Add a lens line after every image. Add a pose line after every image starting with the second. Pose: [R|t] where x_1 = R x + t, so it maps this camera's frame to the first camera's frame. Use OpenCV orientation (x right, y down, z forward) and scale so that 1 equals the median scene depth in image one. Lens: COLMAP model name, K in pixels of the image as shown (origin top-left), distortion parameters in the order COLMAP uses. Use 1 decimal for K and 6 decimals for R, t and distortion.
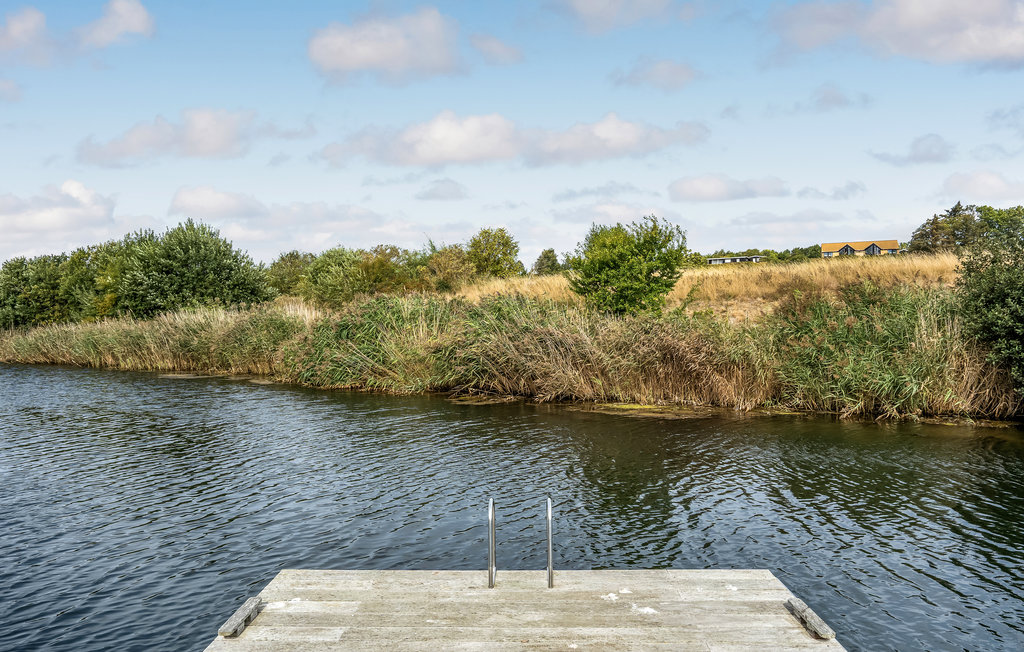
lens RADIAL K [[702.0, 0, 516.7], [0, 702.0, 323.4], [0, 0, 1]] dist [-0.029413, 0.008909]
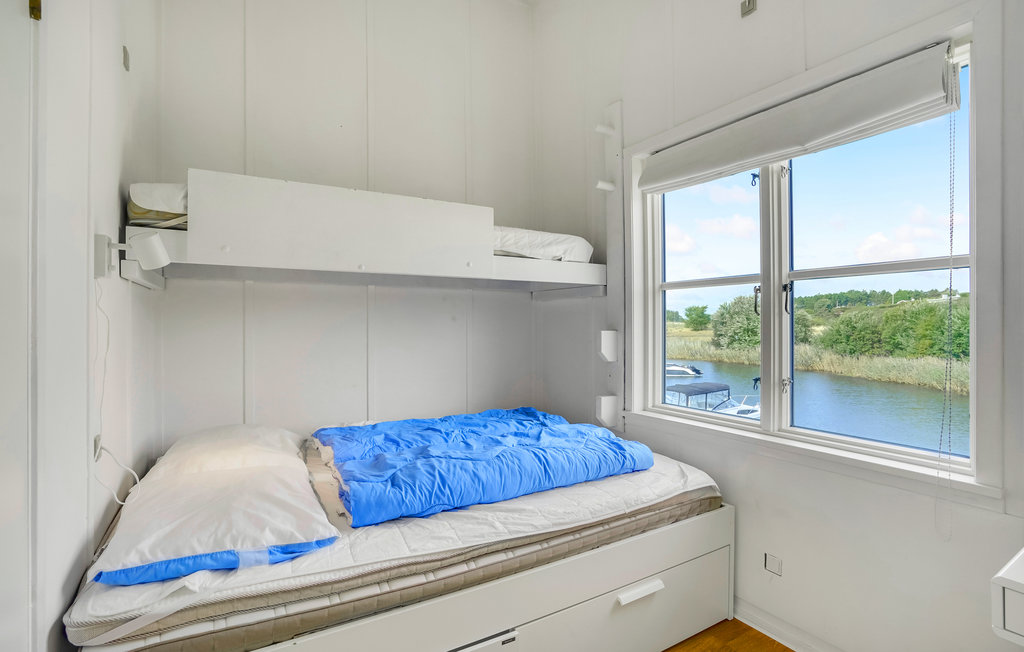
lens RADIAL K [[481.4, 0, 512.0], [0, 481.4, 324.4], [0, 0, 1]] dist [-0.001103, -0.000104]
pose [[0.523887, 0.008741, -0.851743, -0.281857], [-0.011650, 0.999927, 0.003097, -0.145182], [0.851708, 0.008300, 0.523951, -0.831186]]
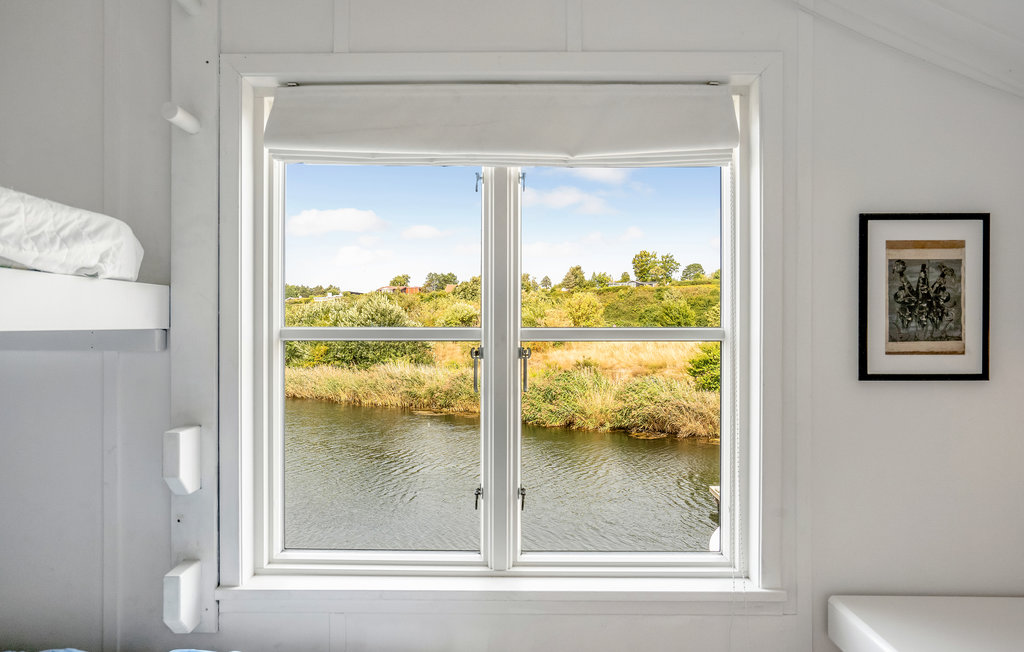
lens RADIAL K [[702.0, 0, 516.9], [0, 702.0, 330.9], [0, 0, 1]] dist [-0.029413, 0.008909]
pose [[0.999679, 0.009291, -0.023584, -0.323743], [-0.009324, 0.999956, -0.001305, -0.153826], [0.023571, 0.001524, 0.999721, -0.829095]]
